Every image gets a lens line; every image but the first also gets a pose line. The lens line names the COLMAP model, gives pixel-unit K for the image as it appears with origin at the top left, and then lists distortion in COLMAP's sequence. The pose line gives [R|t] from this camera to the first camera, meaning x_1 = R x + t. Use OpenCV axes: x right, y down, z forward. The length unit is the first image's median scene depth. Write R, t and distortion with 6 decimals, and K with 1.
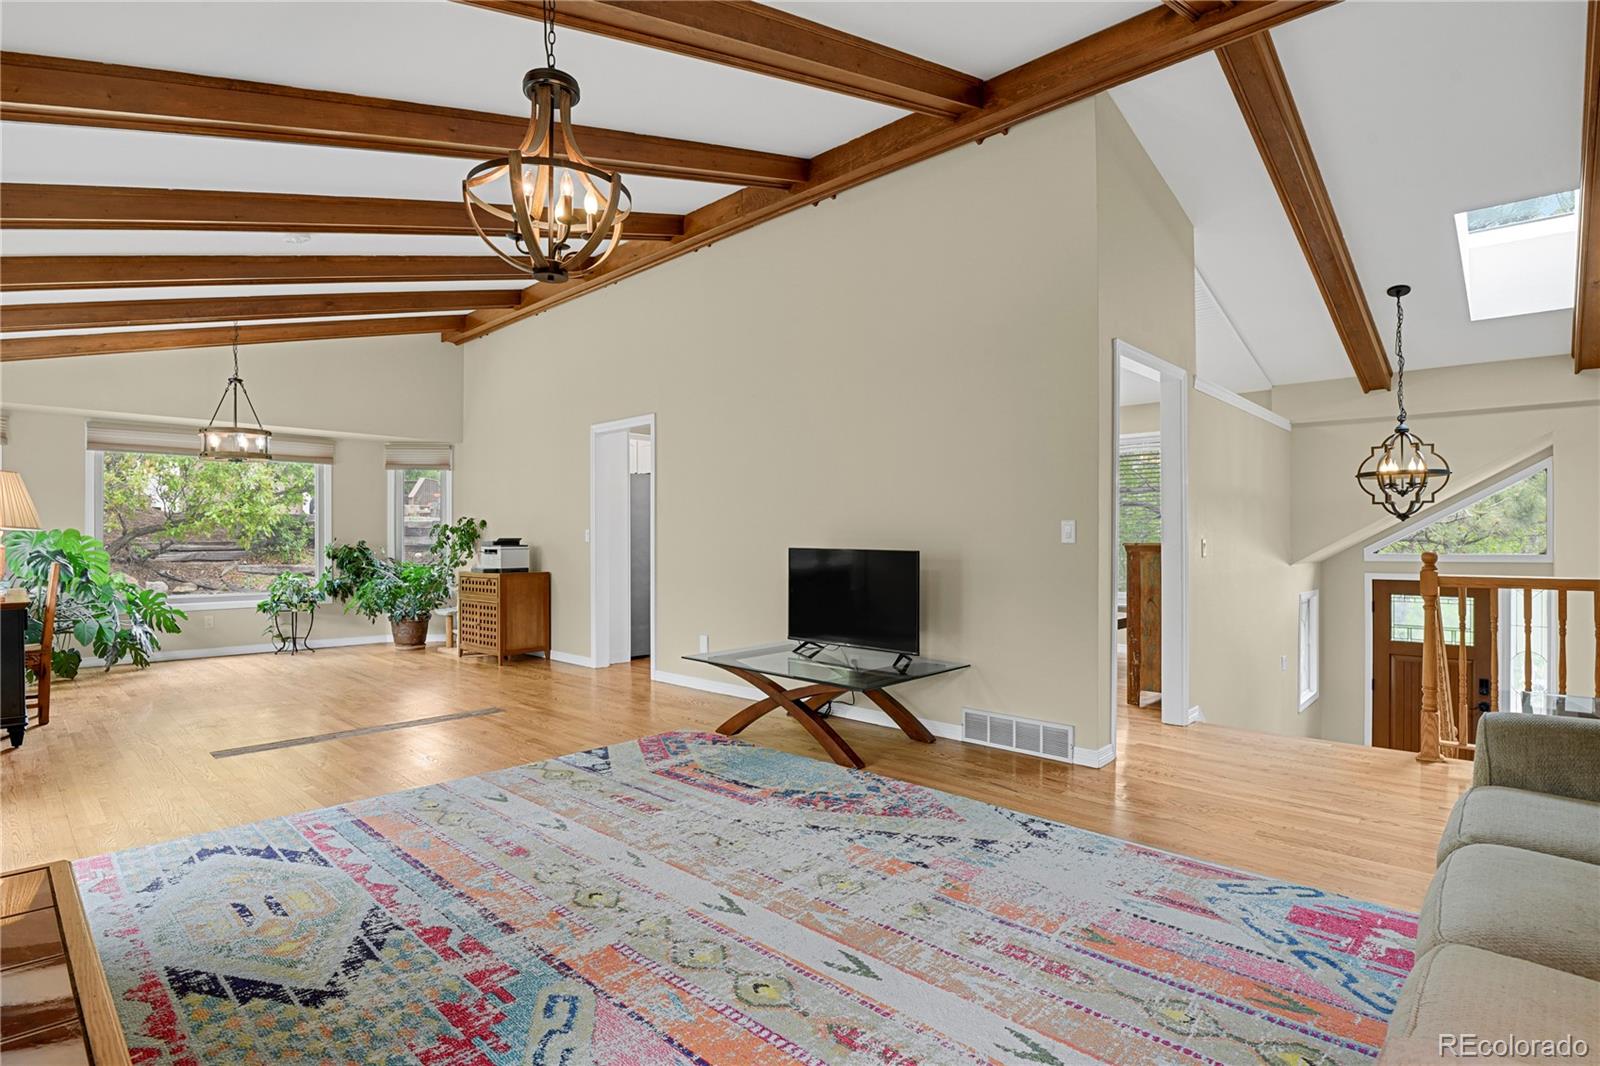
lens RADIAL K [[788.3, 0, 812.6], [0, 788.3, 541.3], [0, 0, 1]] dist [-0.026368, -0.001552]
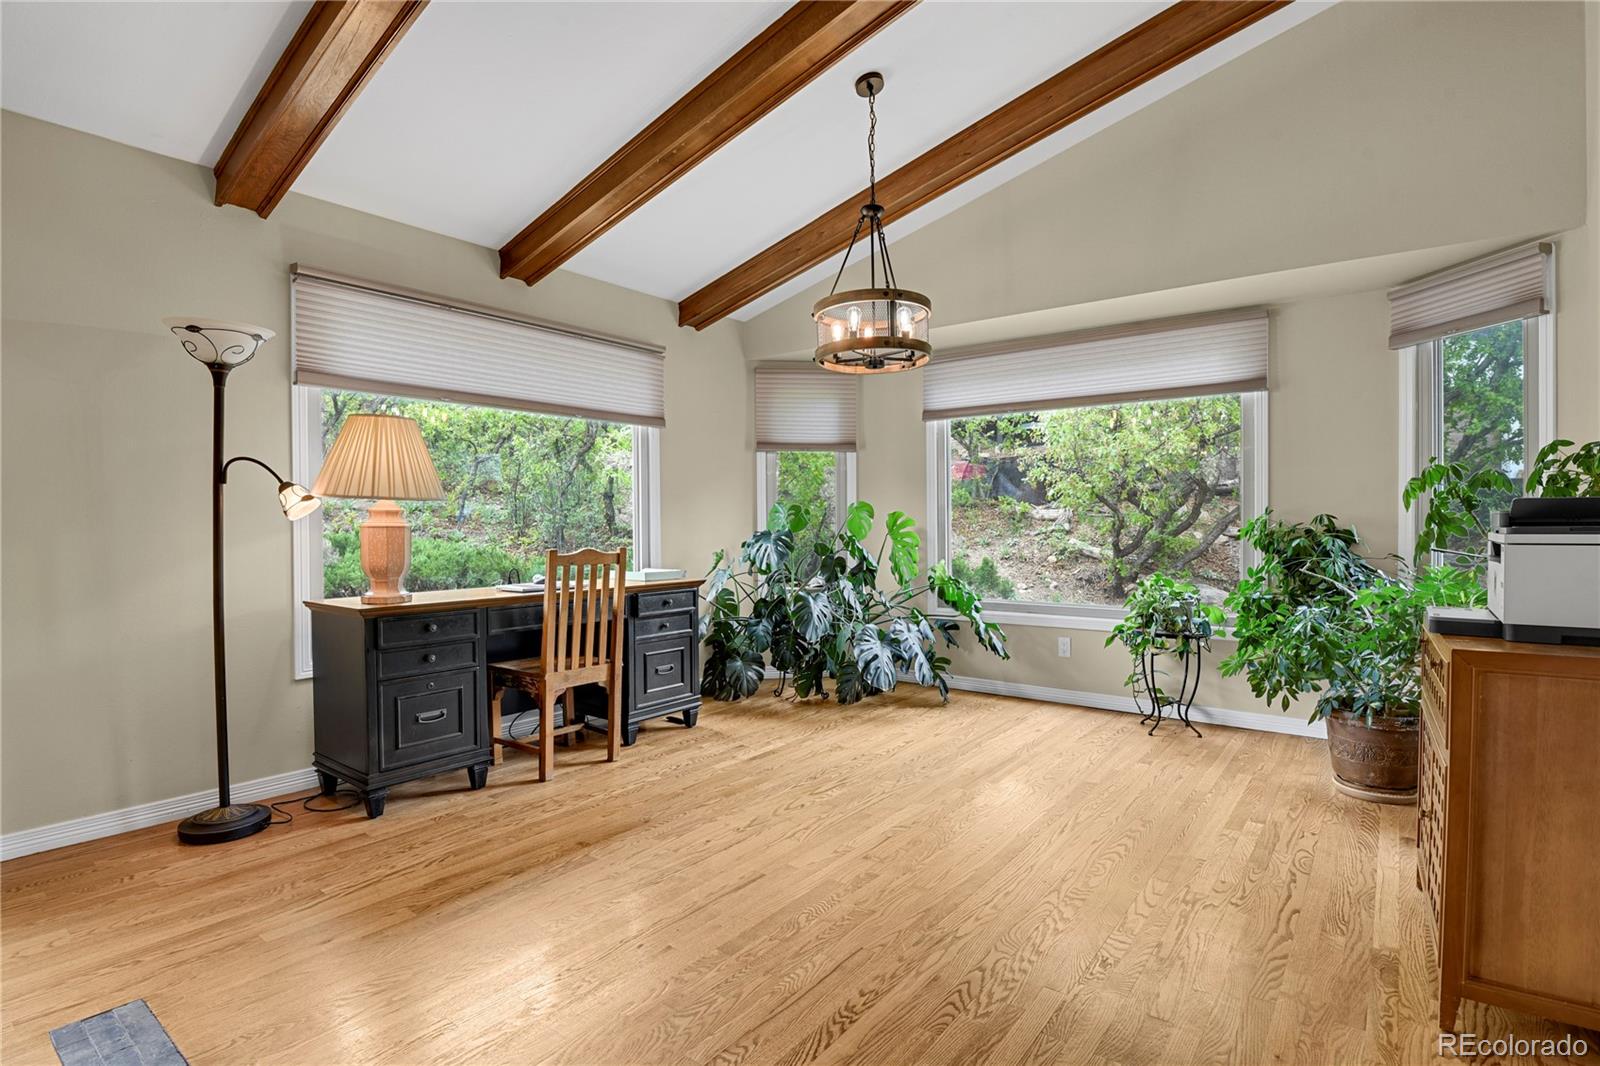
lens RADIAL K [[788.3, 0, 825.4], [0, 788.3, 539.1], [0, 0, 1]] dist [-0.026368, -0.001552]
pose [[0.114633, 0.021236, -0.993181, -0.438243], [0.002428, 0.999763, 0.021657, 0.008230], [0.993405, -0.004894, 0.114555, 1.808952]]
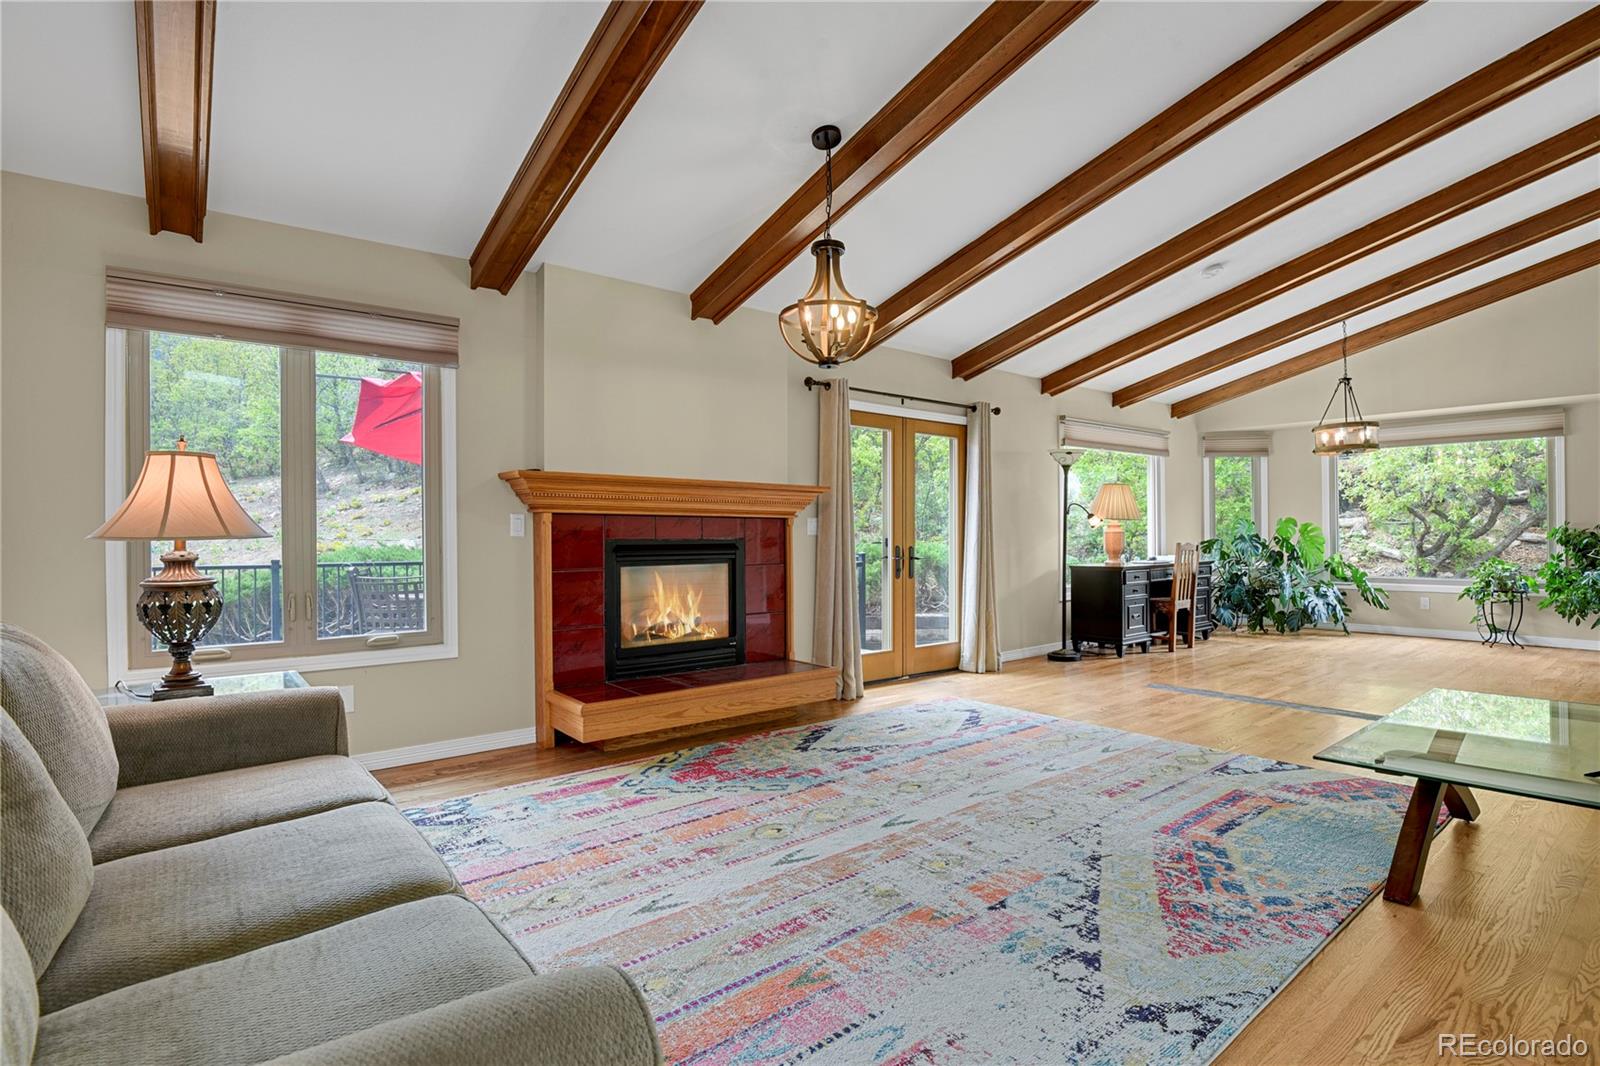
lens RADIAL K [[788.3, 0, 822.8], [0, 788.3, 534.2], [0, 0, 1]] dist [-0.026368, -0.001552]
pose [[-0.131128, 0.004645, -0.991355, 0.883125], [0.005837, 0.999975, 0.003913, 0.004672], [0.991348, -0.005273, -0.131152, 0.816939]]
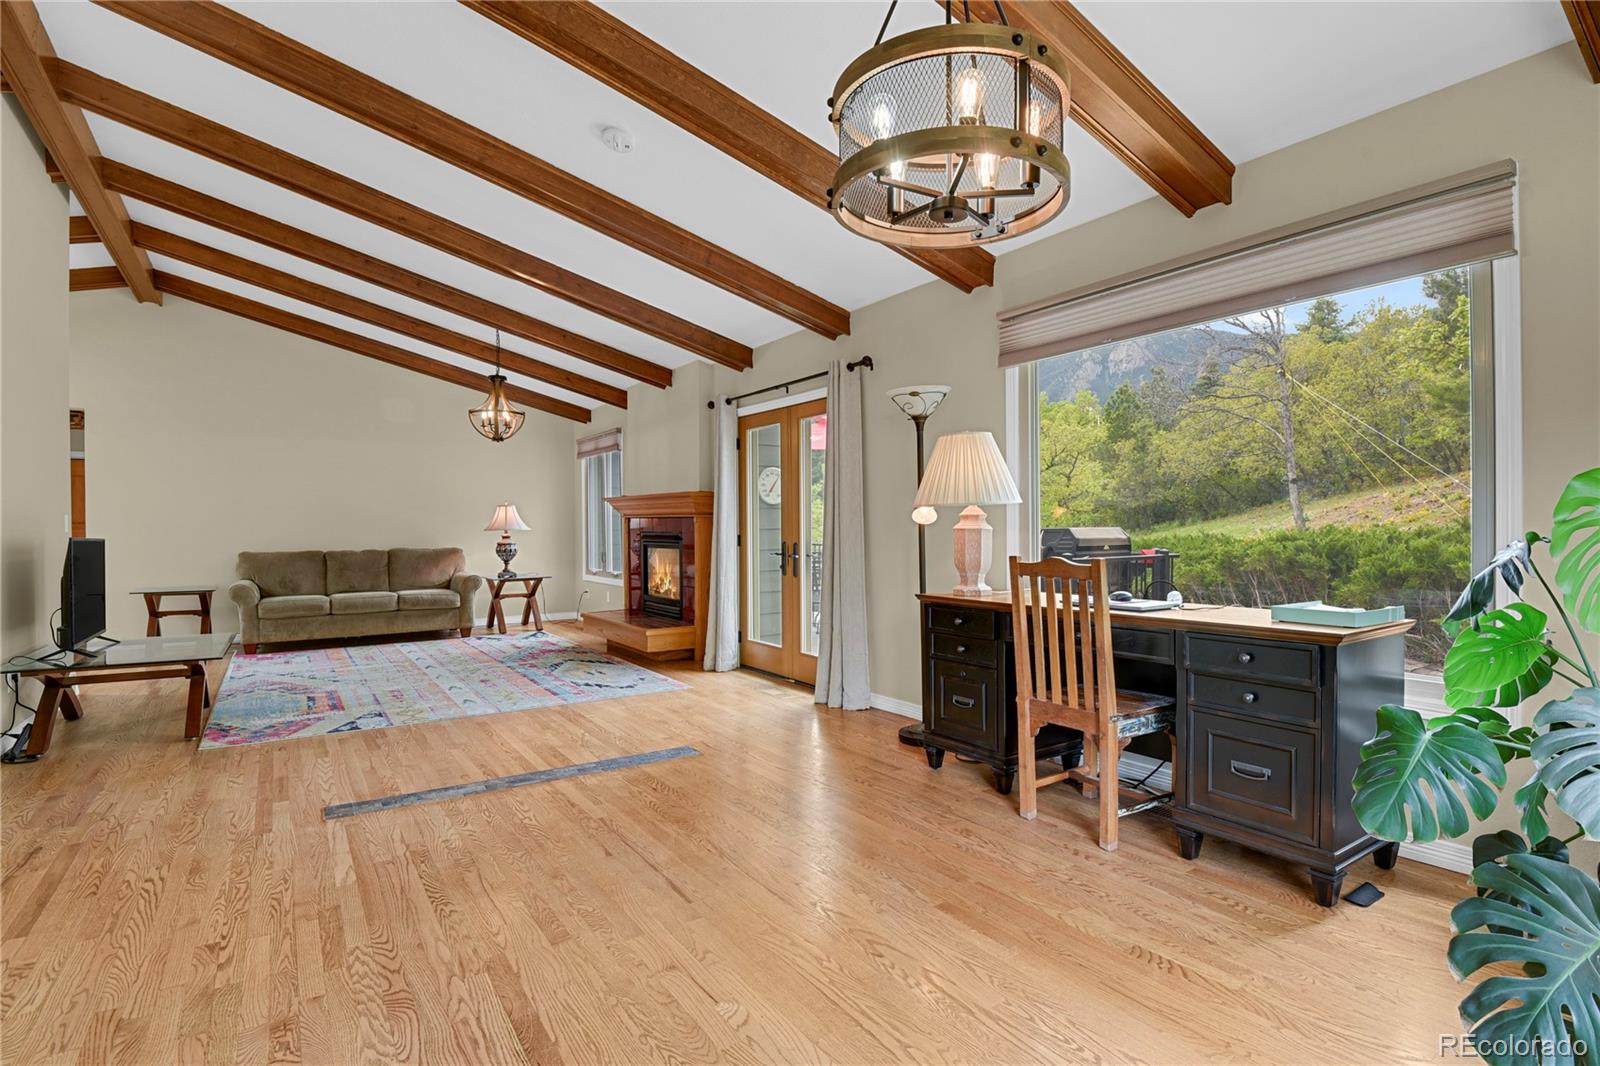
lens RADIAL K [[788.3, 0, 799.3], [0, 788.3, 524.0], [0, 0, 1]] dist [-0.026368, -0.001552]
pose [[-0.971853, 0.010670, 0.235347, -1.505836], [0.009829, 0.999940, -0.004747, 0.009647], [-0.235384, -0.002300, -0.971900, 2.536057]]
